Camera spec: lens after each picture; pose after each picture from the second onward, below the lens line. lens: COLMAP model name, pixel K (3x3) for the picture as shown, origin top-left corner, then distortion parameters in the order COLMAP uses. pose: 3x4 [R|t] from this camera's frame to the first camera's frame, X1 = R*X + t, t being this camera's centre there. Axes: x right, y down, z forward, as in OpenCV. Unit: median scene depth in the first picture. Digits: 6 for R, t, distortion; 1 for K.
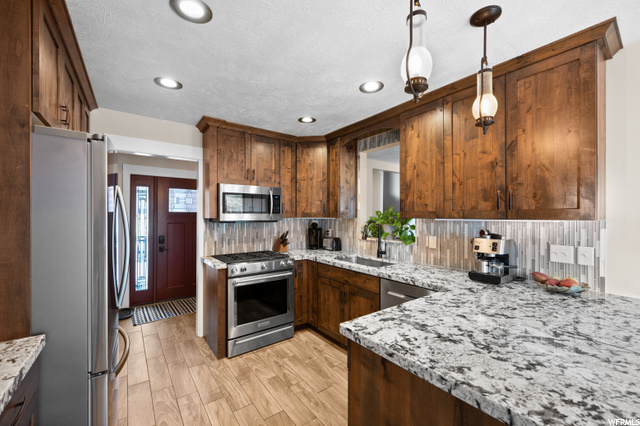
lens RADIAL K [[259.8, 0, 321.4], [0, 259.8, 216.9], [0, 0, 1]] dist [0.000144, 0.000003]
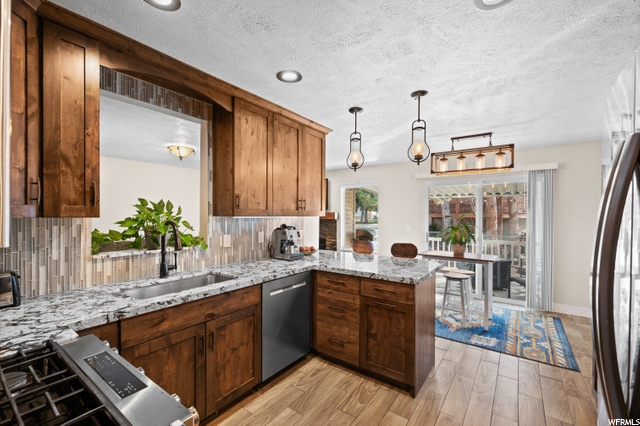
lens RADIAL K [[264.0, 0, 321.3], [0, 264.0, 216.3], [0, 0, 1]] dist [0.000061, -0.000083]
pose [[-0.283556, -0.001642, 0.958954, -0.781700], [0.003813, 0.999989, 0.002839, 0.005145], [-0.958948, 0.004462, -0.283547, 1.202775]]
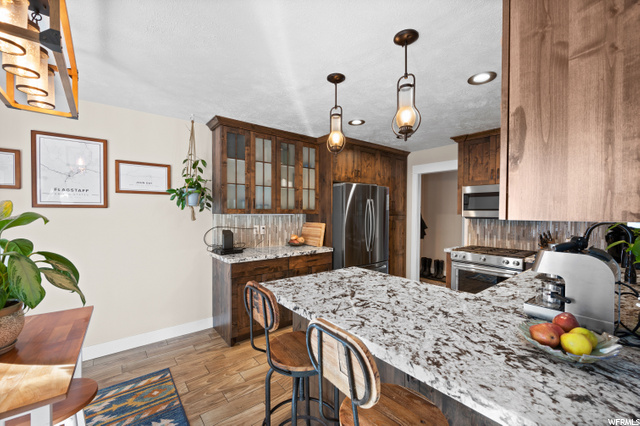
lens RADIAL K [[264.0, 0, 321.3], [0, 264.0, 216.3], [0, 0, 1]] dist [0.000061, -0.000083]
pose [[0.028535, 0.013422, -0.999503, 1.285971], [-0.006291, 0.999892, 0.013247, 0.001780], [0.999573, 0.005910, 0.028617, 0.427120]]
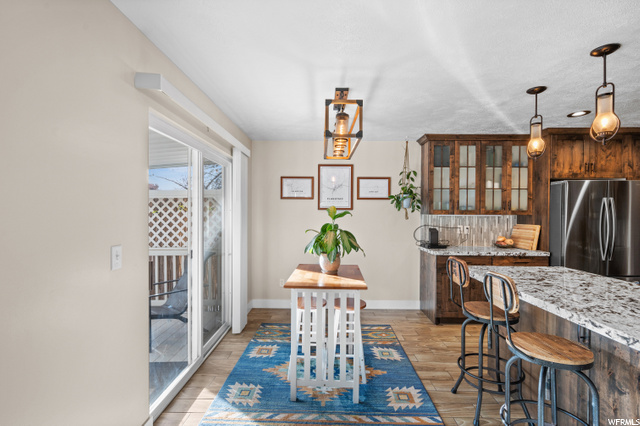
lens RADIAL K [[302.9, 0, 318.9], [0, 302.9, 217.2], [0, 0, 1]] dist [-0.001389, 0.000049]
pose [[-0.615658, 0.001700, -0.788012, 1.800409], [-0.009893, 0.999902, 0.009886, 0.016458], [0.787952, 0.013882, -0.615581, 0.569543]]
